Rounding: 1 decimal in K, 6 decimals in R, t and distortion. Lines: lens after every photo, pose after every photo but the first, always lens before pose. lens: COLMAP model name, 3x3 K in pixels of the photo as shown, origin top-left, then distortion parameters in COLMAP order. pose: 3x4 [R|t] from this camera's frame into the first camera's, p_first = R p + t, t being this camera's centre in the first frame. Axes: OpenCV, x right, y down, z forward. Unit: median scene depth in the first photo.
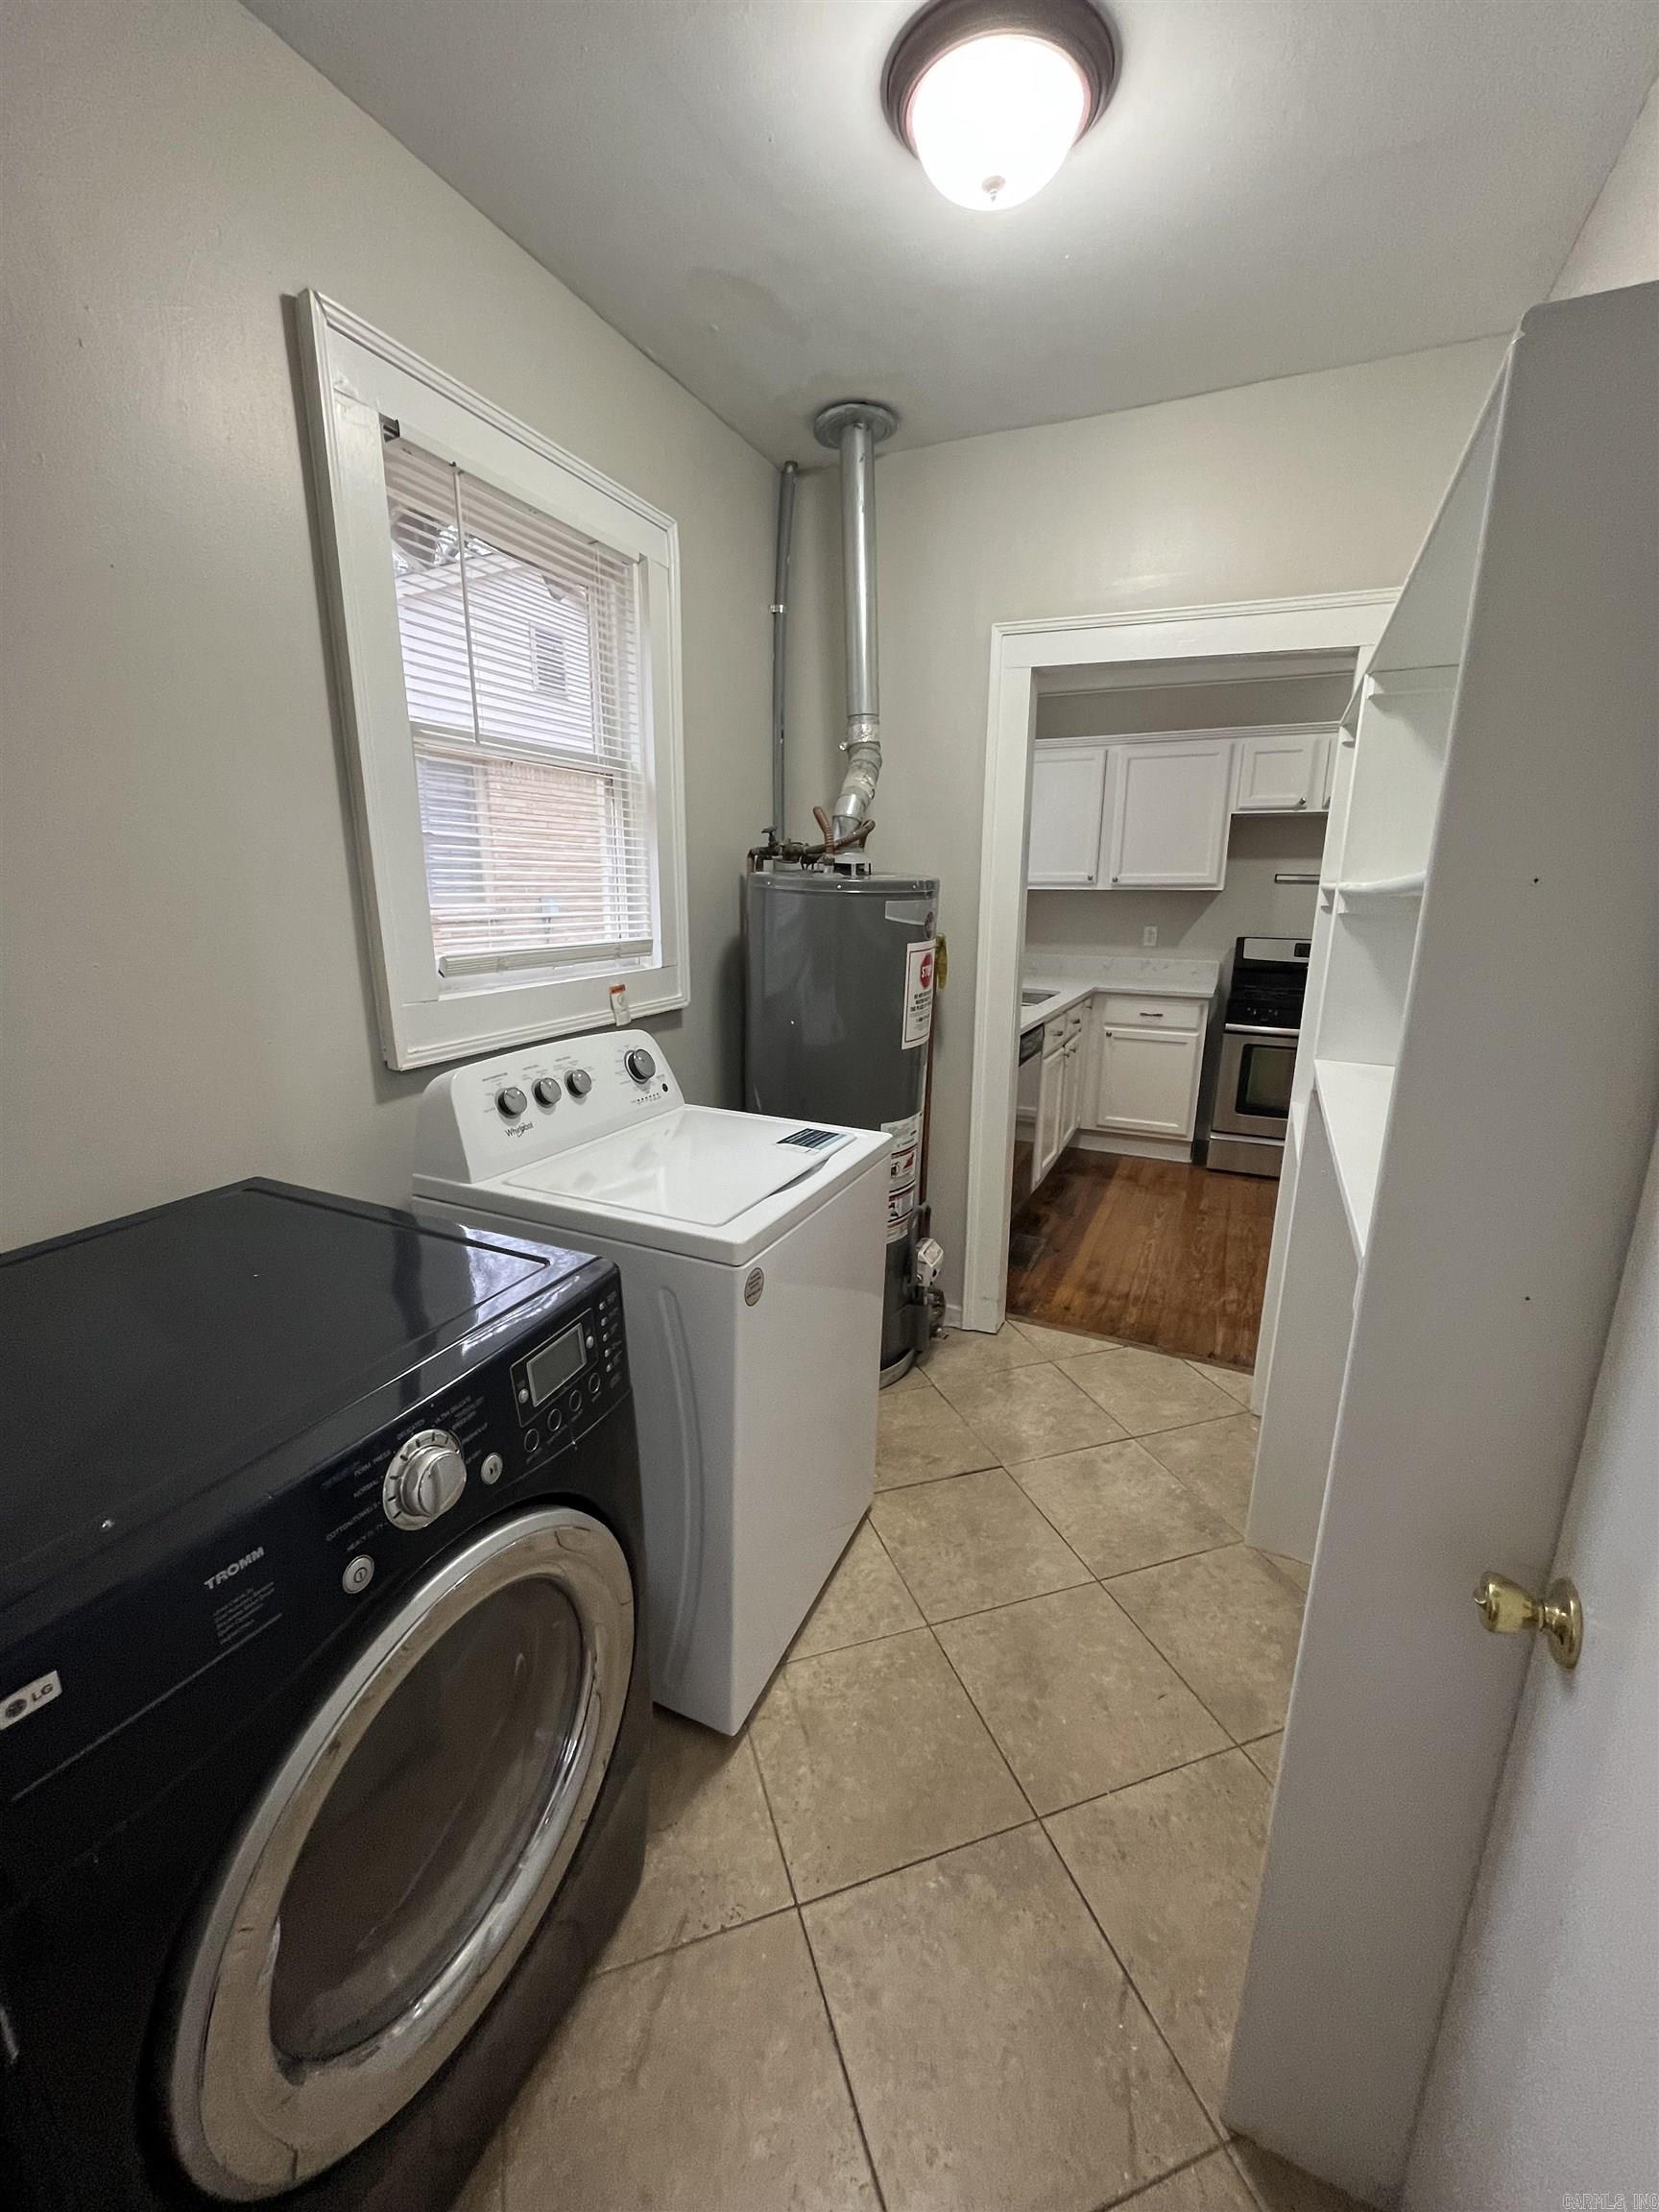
lens RADIAL K [[893.2, 0, 829.5], [0, 893.2, 1106.0], [0, 0, 1]] dist [-0.003230, -0.000718]
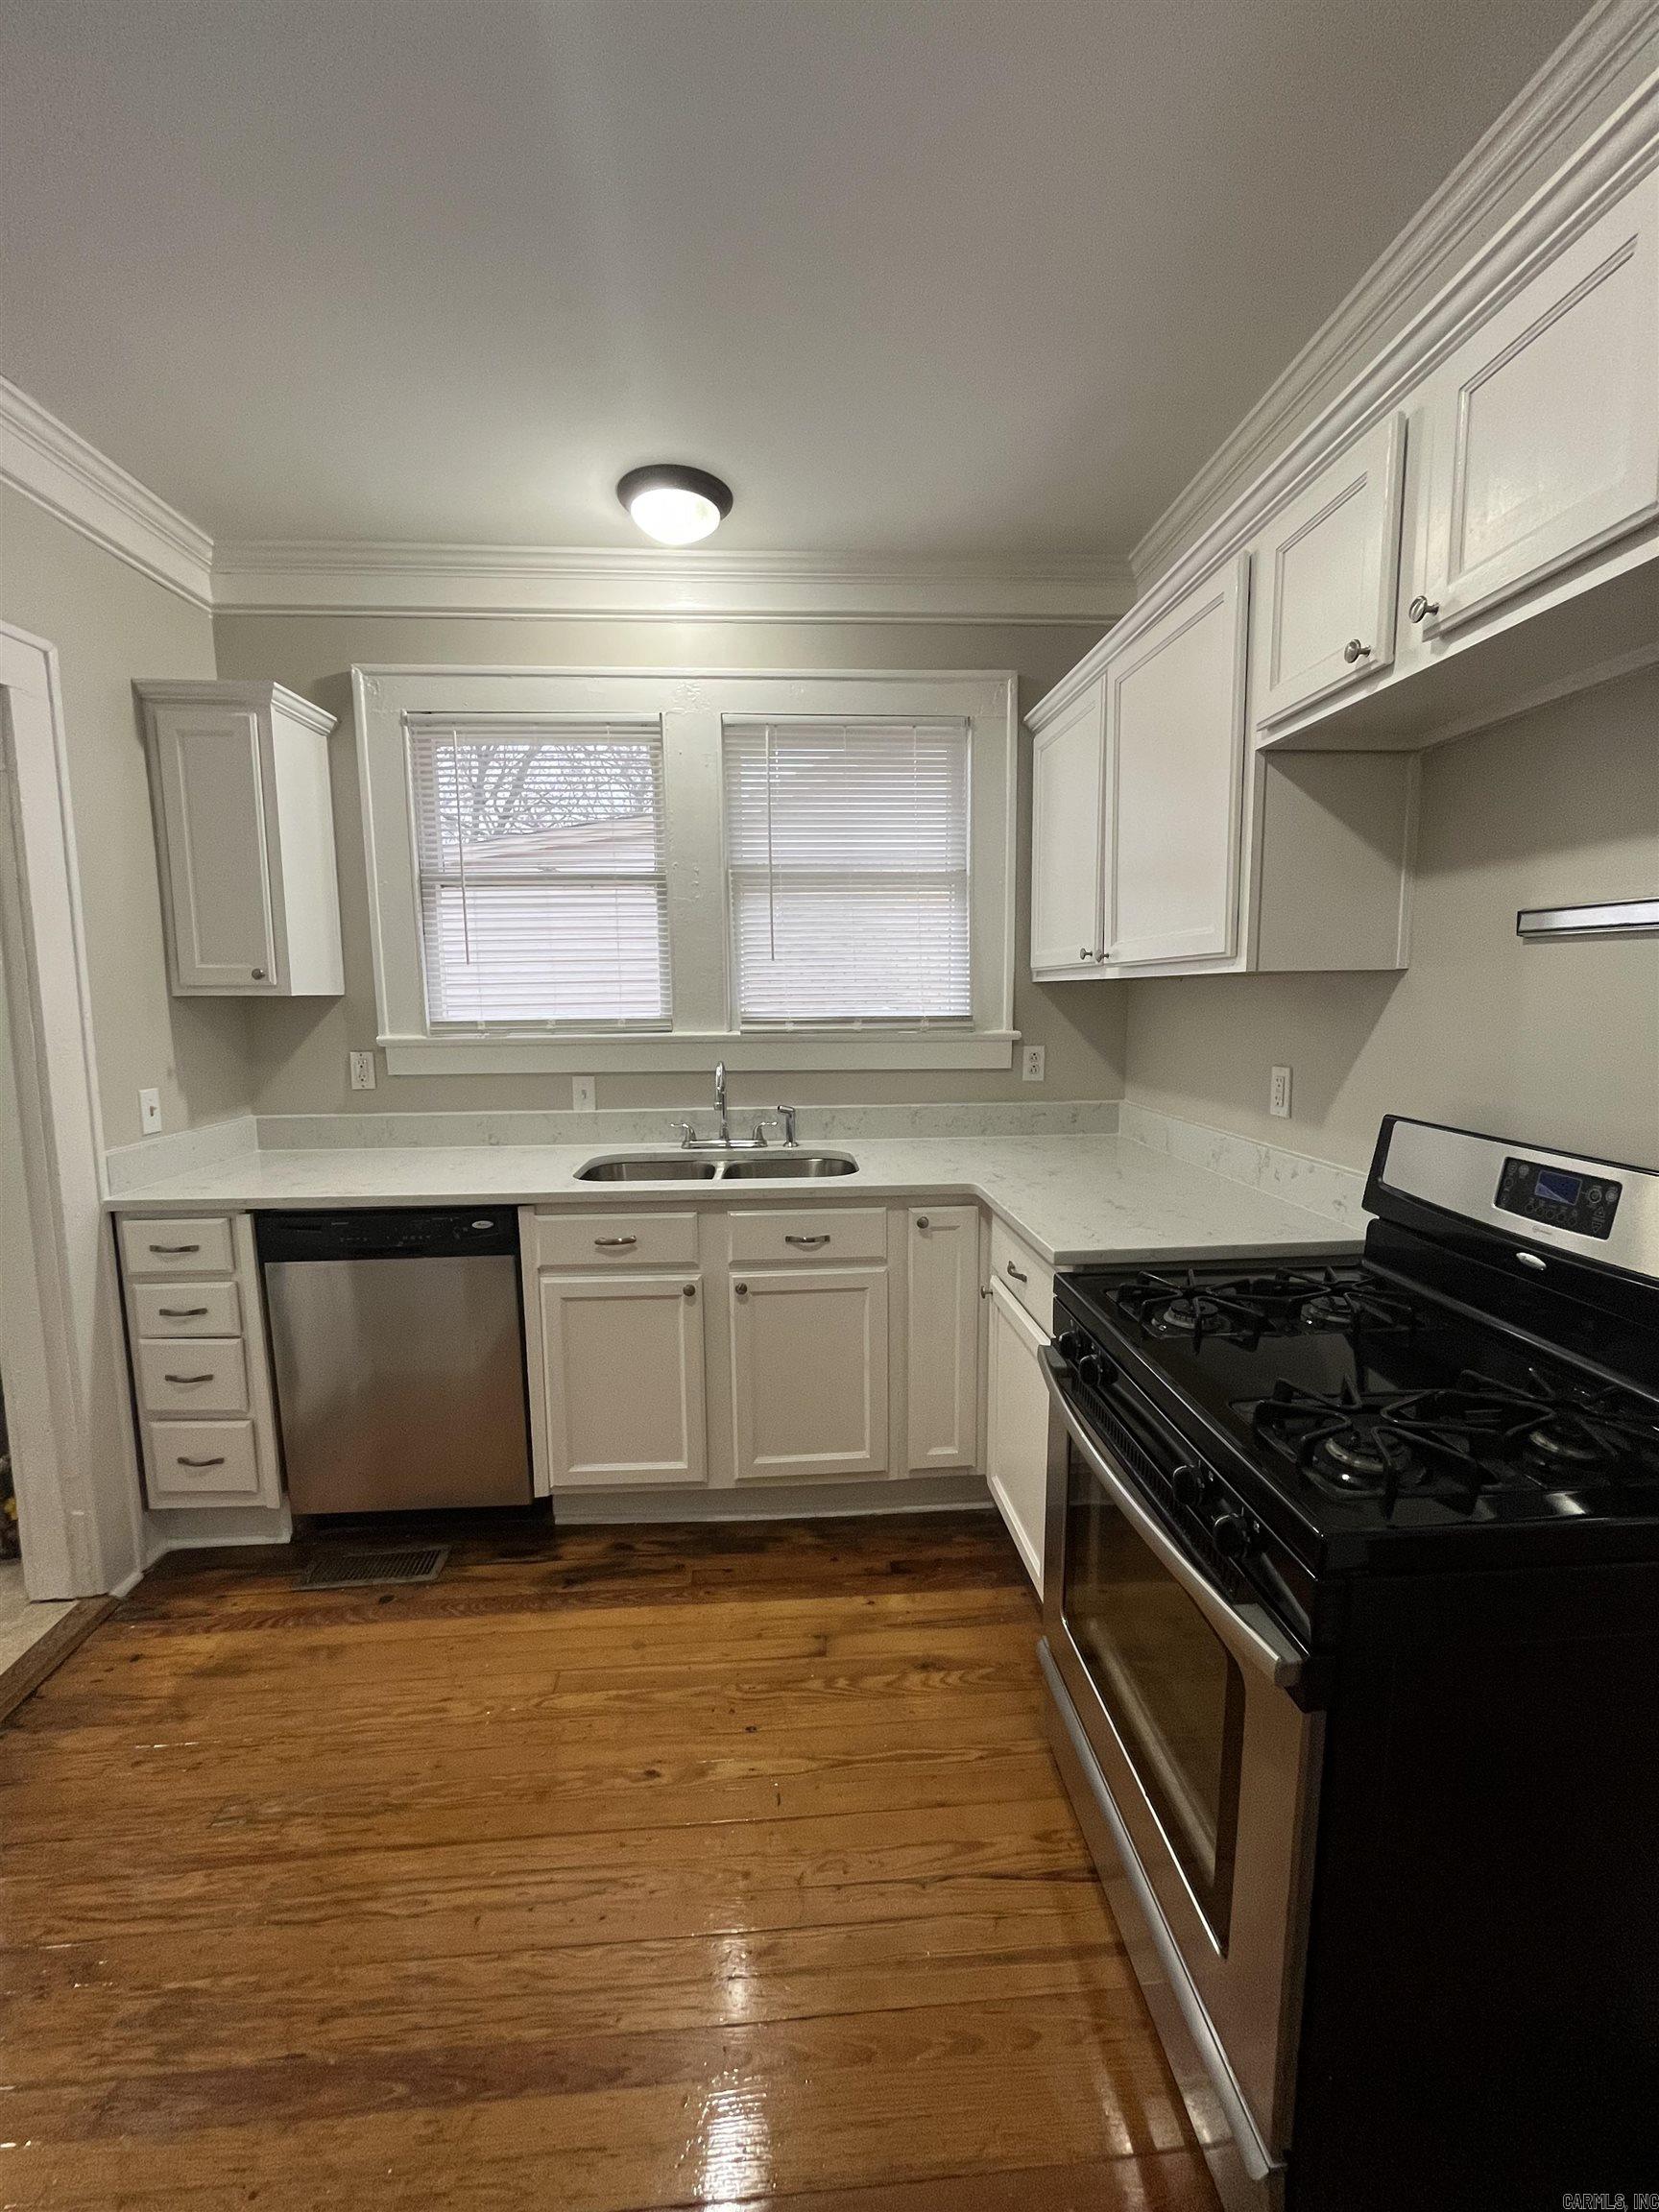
lens RADIAL K [[893.2, 0, 829.5], [0, 893.2, 1106.0], [0, 0, 1]] dist [-0.003230, -0.000718]
pose [[0.485193, 0.103875, -0.868215, 0.806476], [-0.201499, 0.979478, 0.004581, -0.195281], [0.850873, 0.172722, 0.496167, 0.853582]]
